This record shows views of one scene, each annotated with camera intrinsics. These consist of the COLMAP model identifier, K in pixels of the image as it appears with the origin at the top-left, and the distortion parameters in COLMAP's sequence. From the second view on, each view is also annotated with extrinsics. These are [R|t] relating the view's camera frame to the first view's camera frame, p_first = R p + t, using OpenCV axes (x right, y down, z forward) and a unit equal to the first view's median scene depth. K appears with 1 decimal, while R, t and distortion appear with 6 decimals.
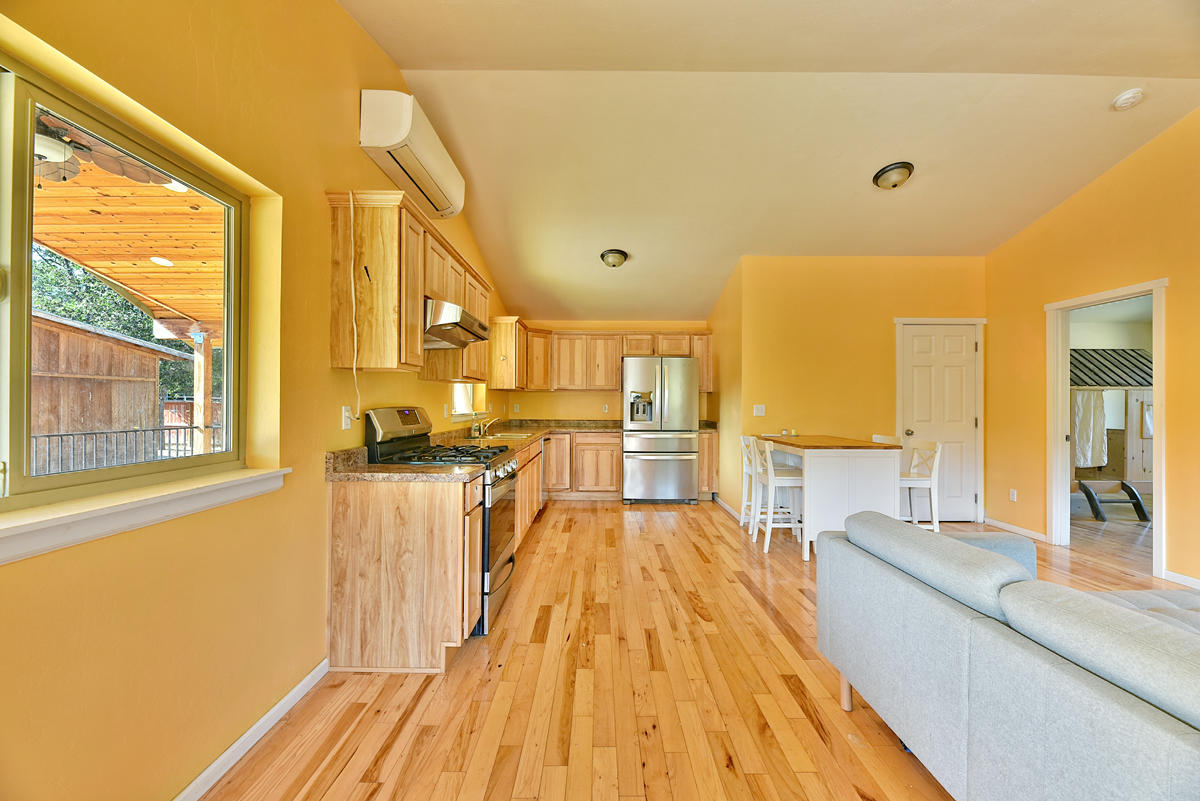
lens RADIAL K [[482.9, 0, 600.6], [0, 482.9, 401.9], [0, 0, 1]] dist [-0.000241, -0.003837]
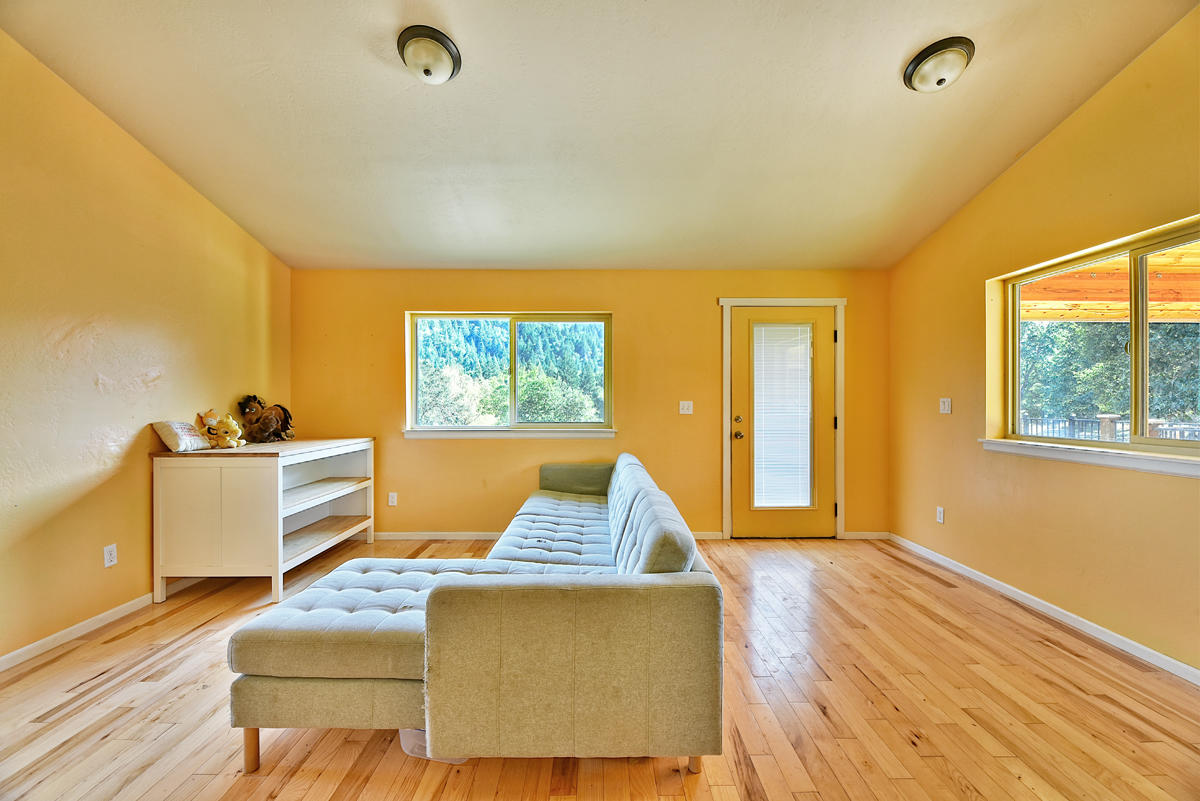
lens RADIAL K [[482.9, 0, 600.6], [0, 482.9, 401.9], [0, 0, 1]] dist [-0.000241, -0.003837]
pose [[-0.999990, -0.003839, -0.002275, 0.394595], [-0.003837, 0.999992, -0.001085, 0.006498], [0.002279, -0.001076, -0.999997, 1.052023]]
